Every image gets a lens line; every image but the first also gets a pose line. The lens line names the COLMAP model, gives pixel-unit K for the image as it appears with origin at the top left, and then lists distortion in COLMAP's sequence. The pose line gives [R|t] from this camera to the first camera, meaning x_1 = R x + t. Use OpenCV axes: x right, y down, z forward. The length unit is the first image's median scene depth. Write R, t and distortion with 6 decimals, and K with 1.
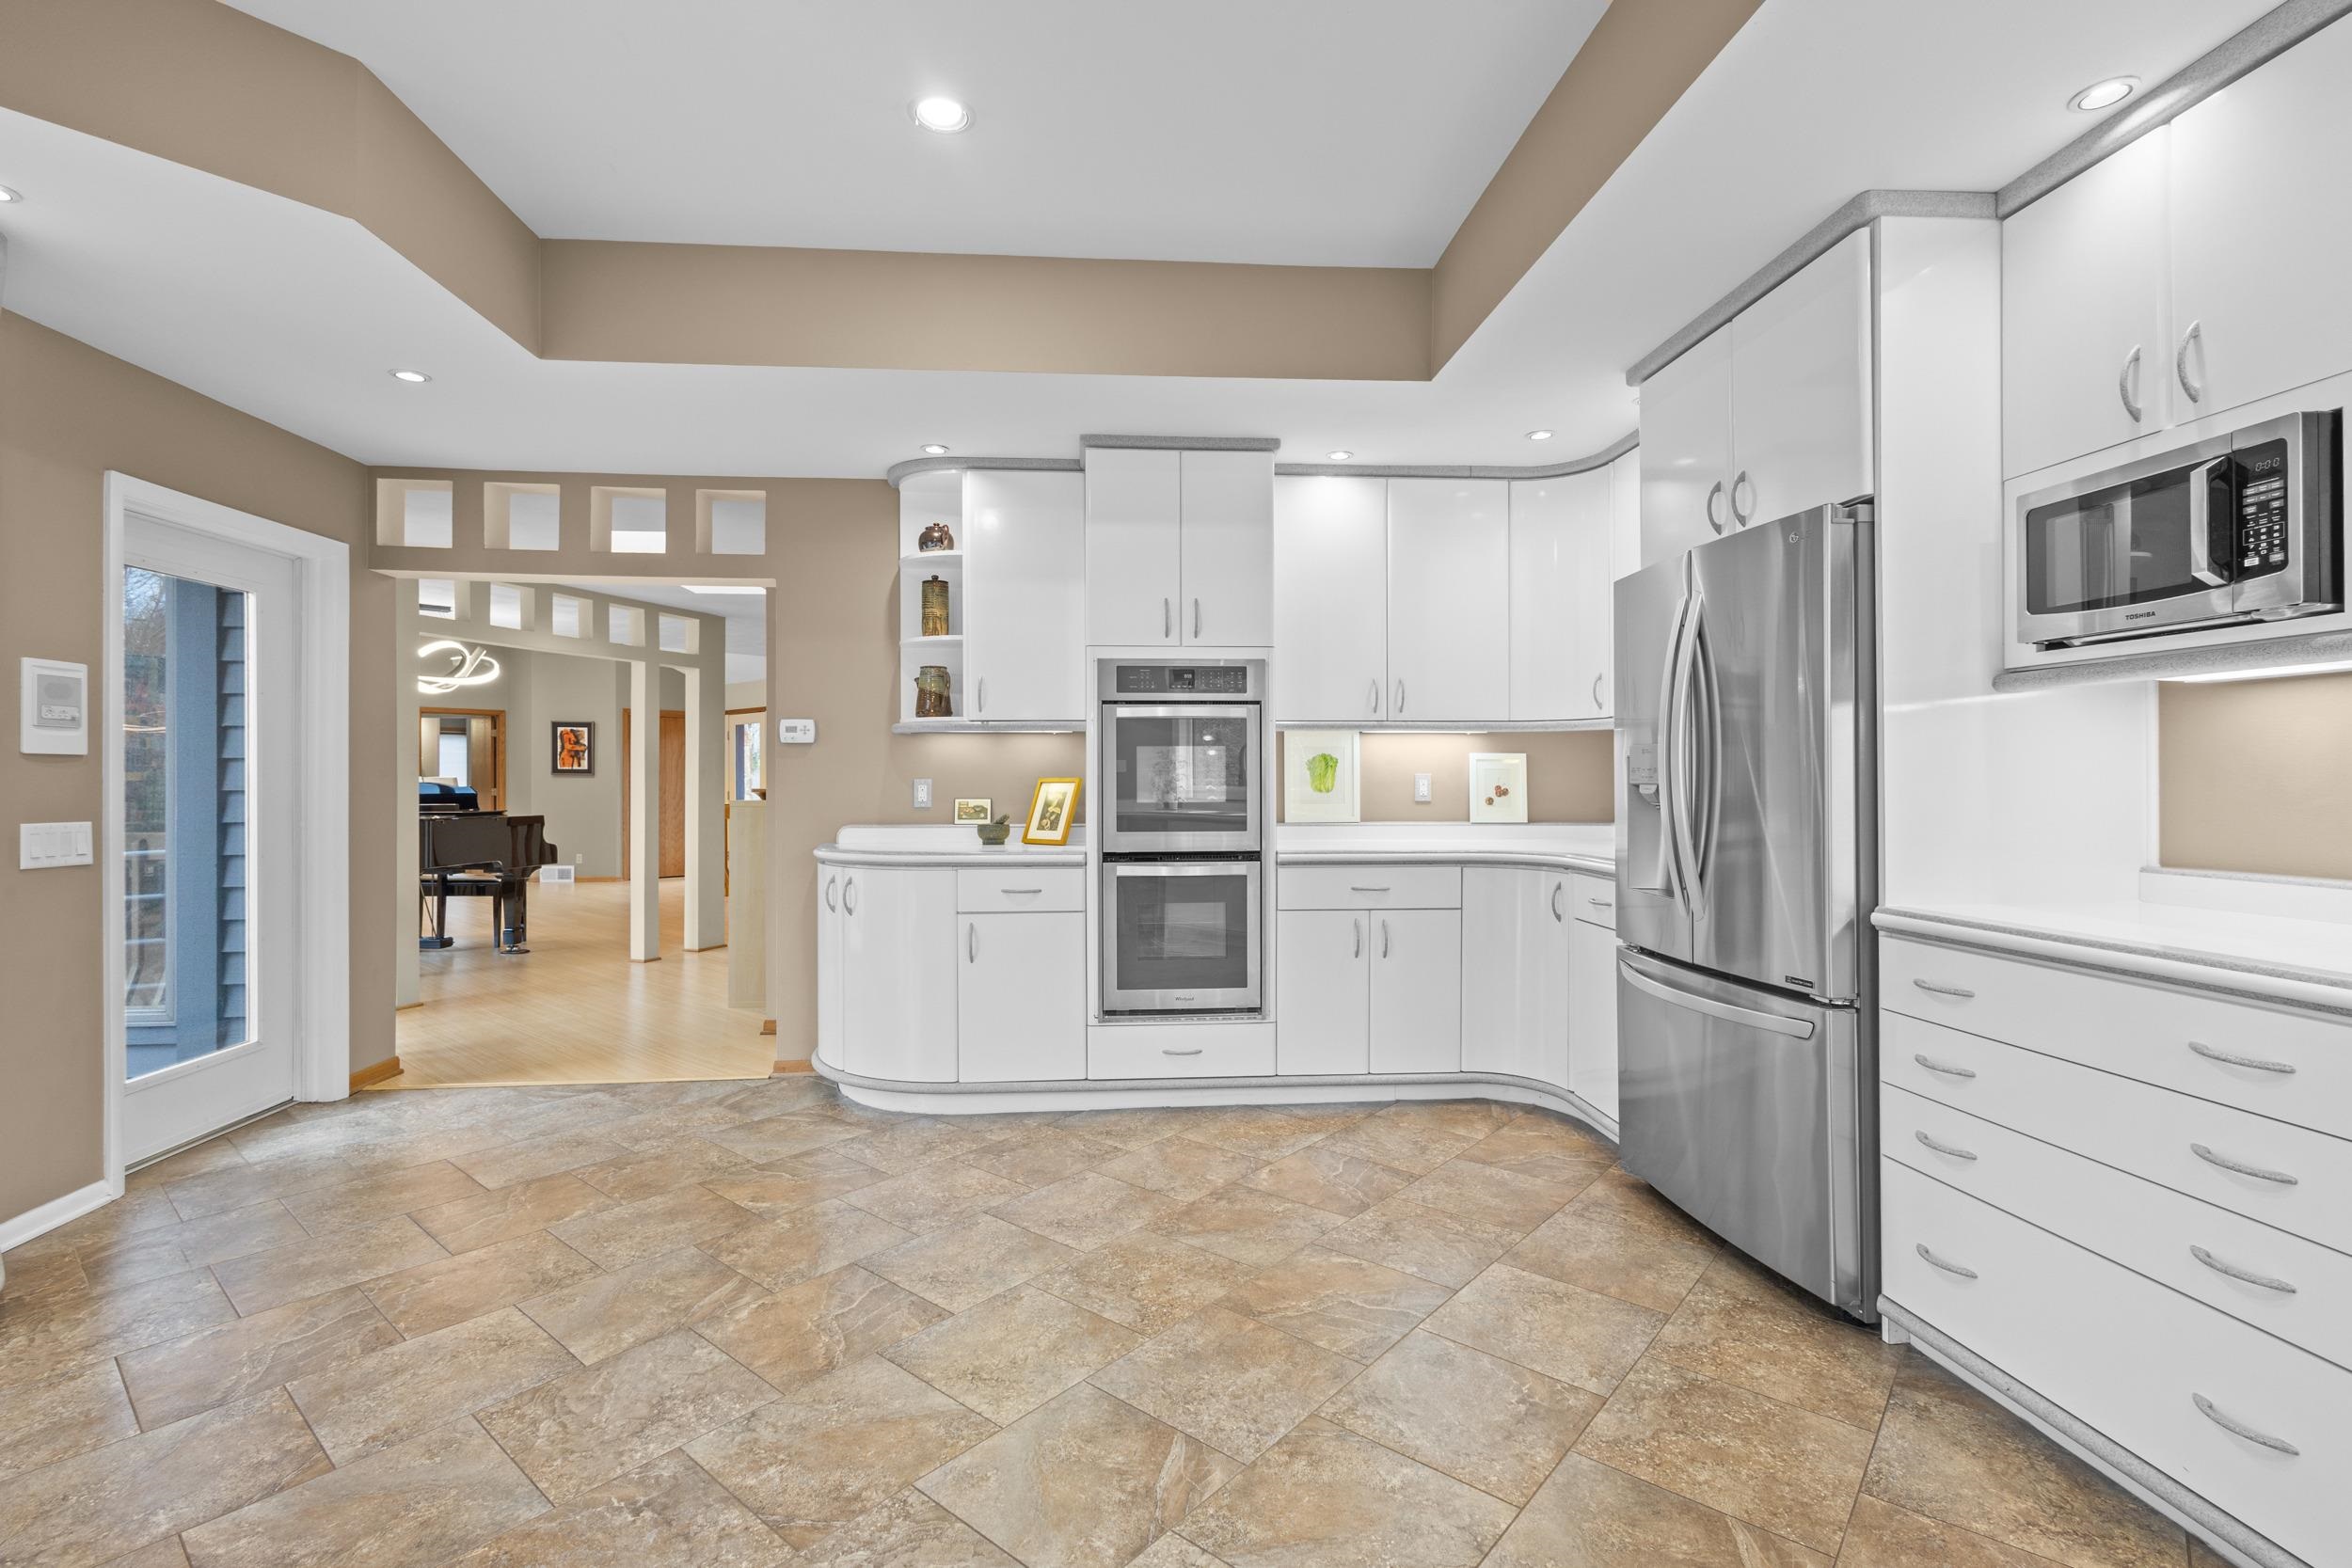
lens RADIAL K [[1073.8, 0, 1183.9], [0, 1073.8, 778.5], [0, 0, 1]] dist [0.011329, -0.003226]
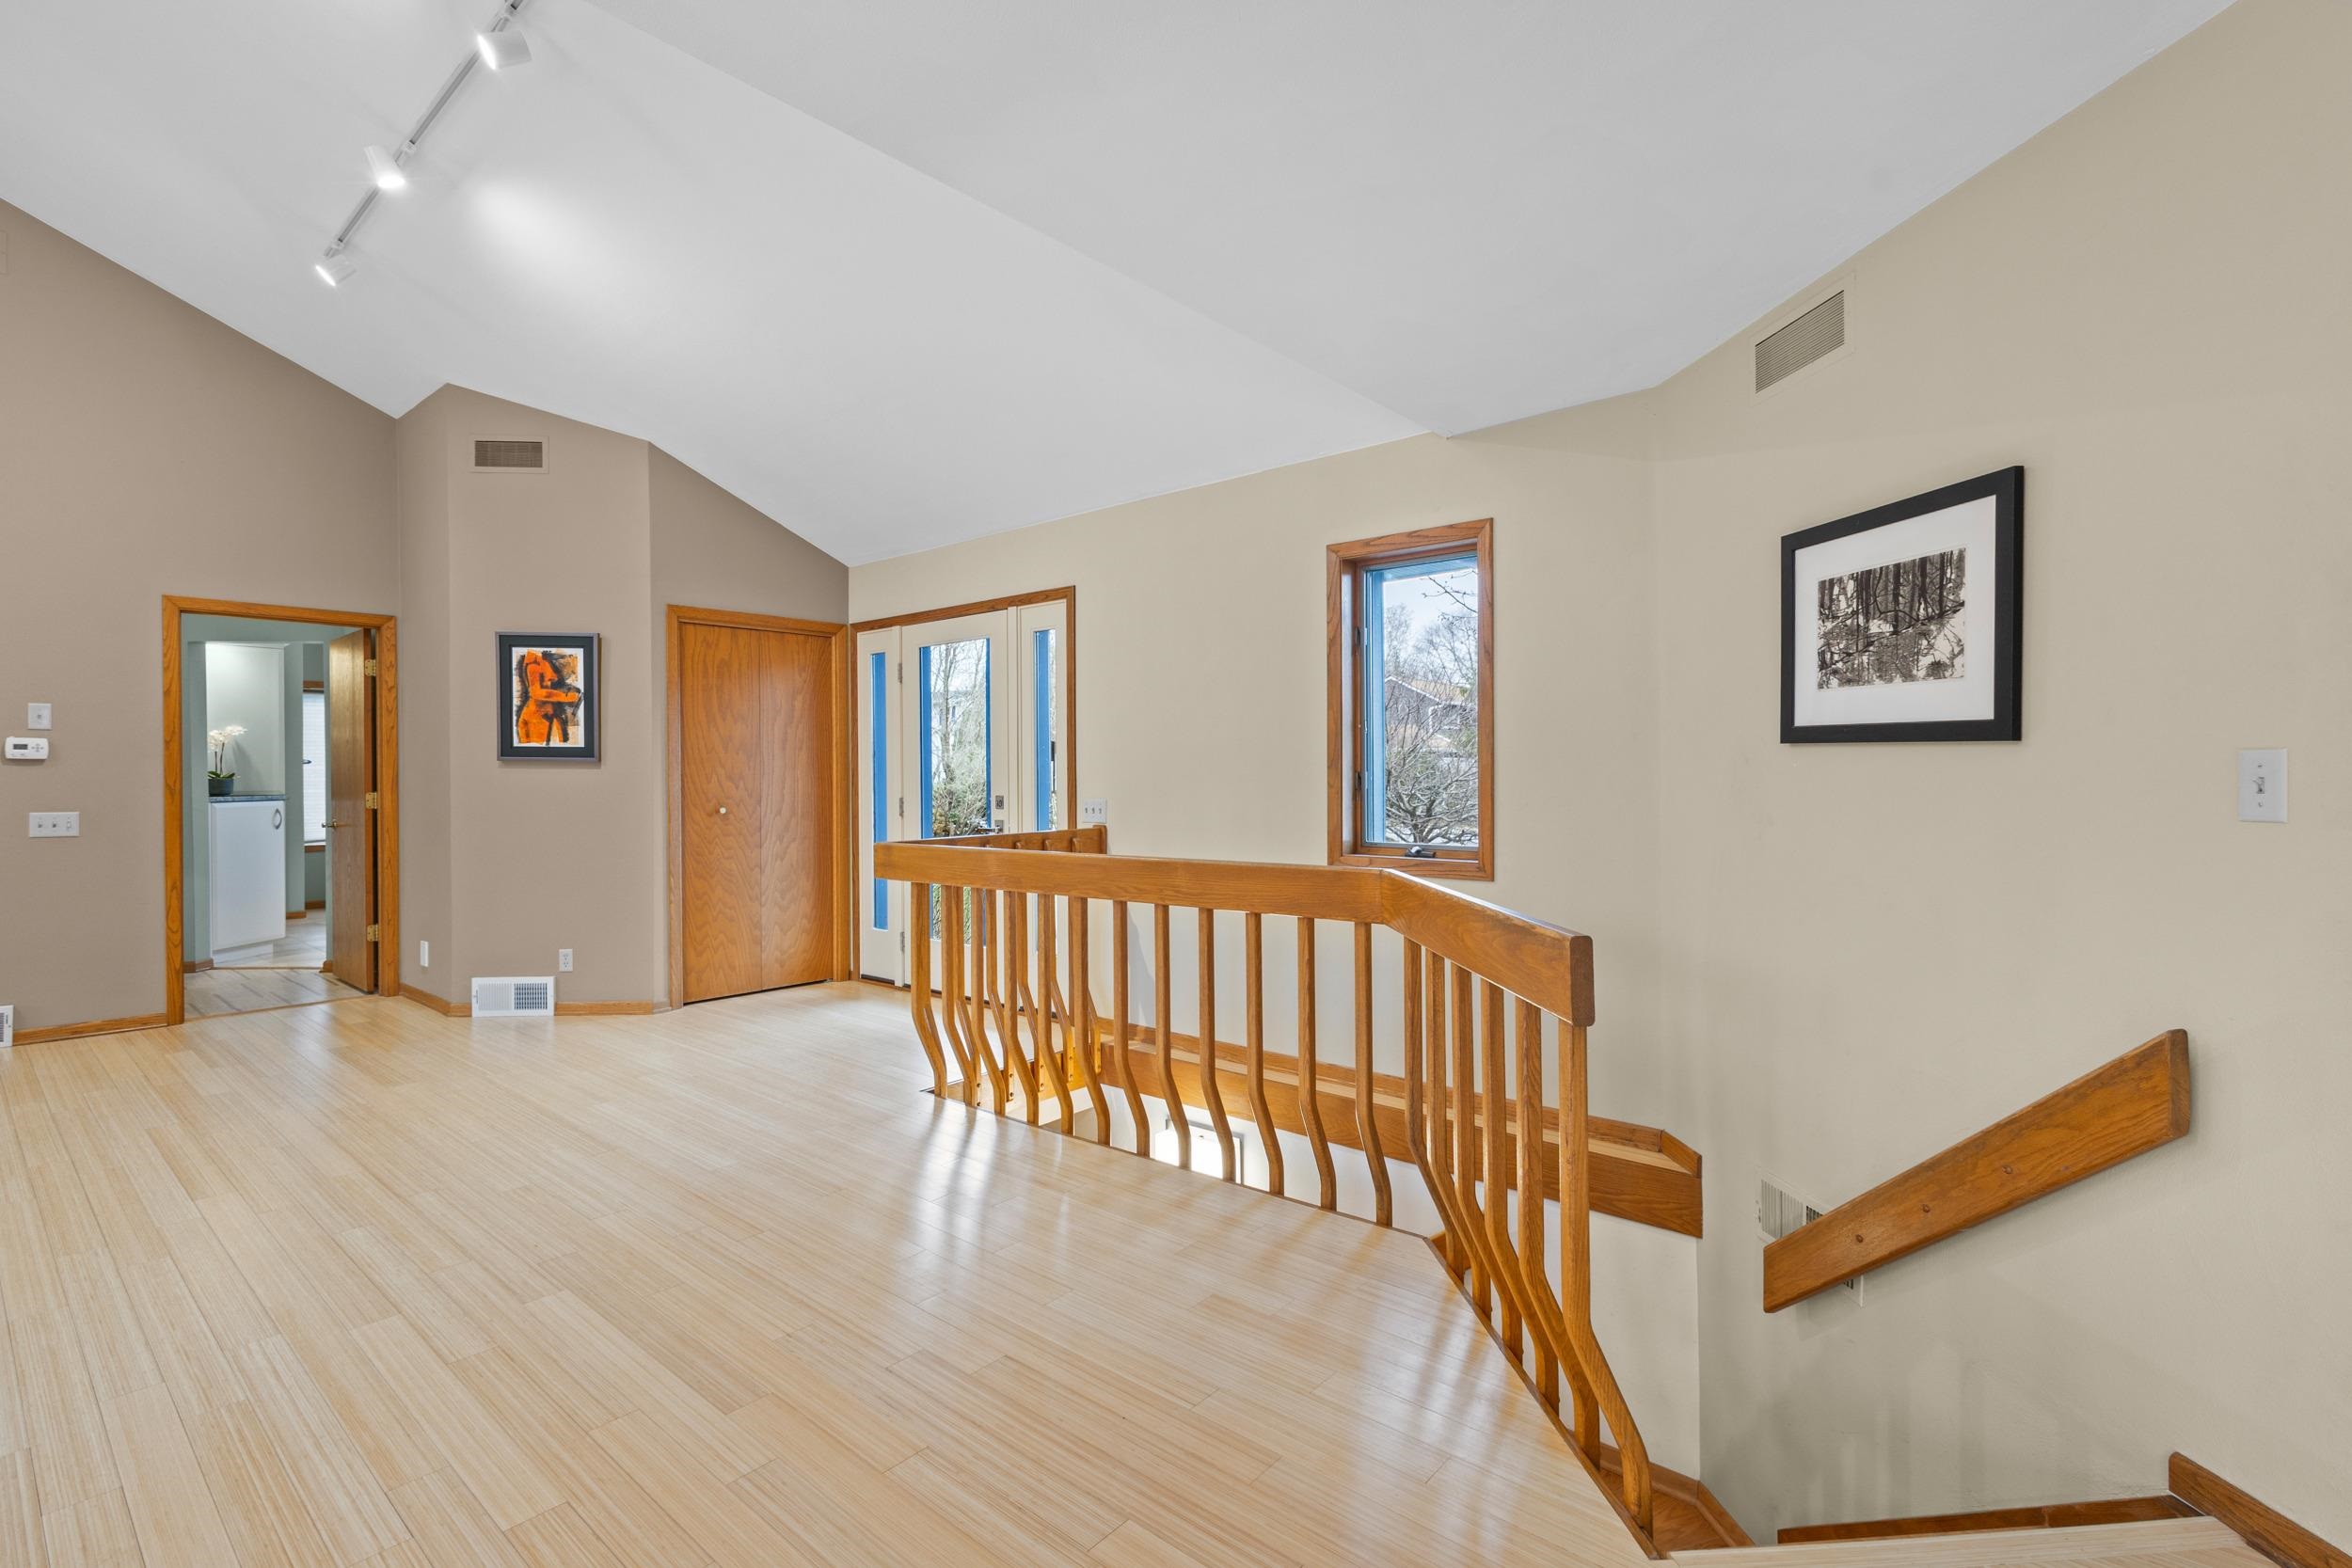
lens RADIAL K [[1073.8, 0, 1178.2], [0, 1073.8, 778.5], [0, 0, 1]] dist [0.011329, -0.003226]
pose [[0.999992, -0.003773, -0.001399, -0.321481], [0.003779, 0.999984, 0.004102, 0.002705], [0.001383, -0.004107, 0.999991, 0.580310]]
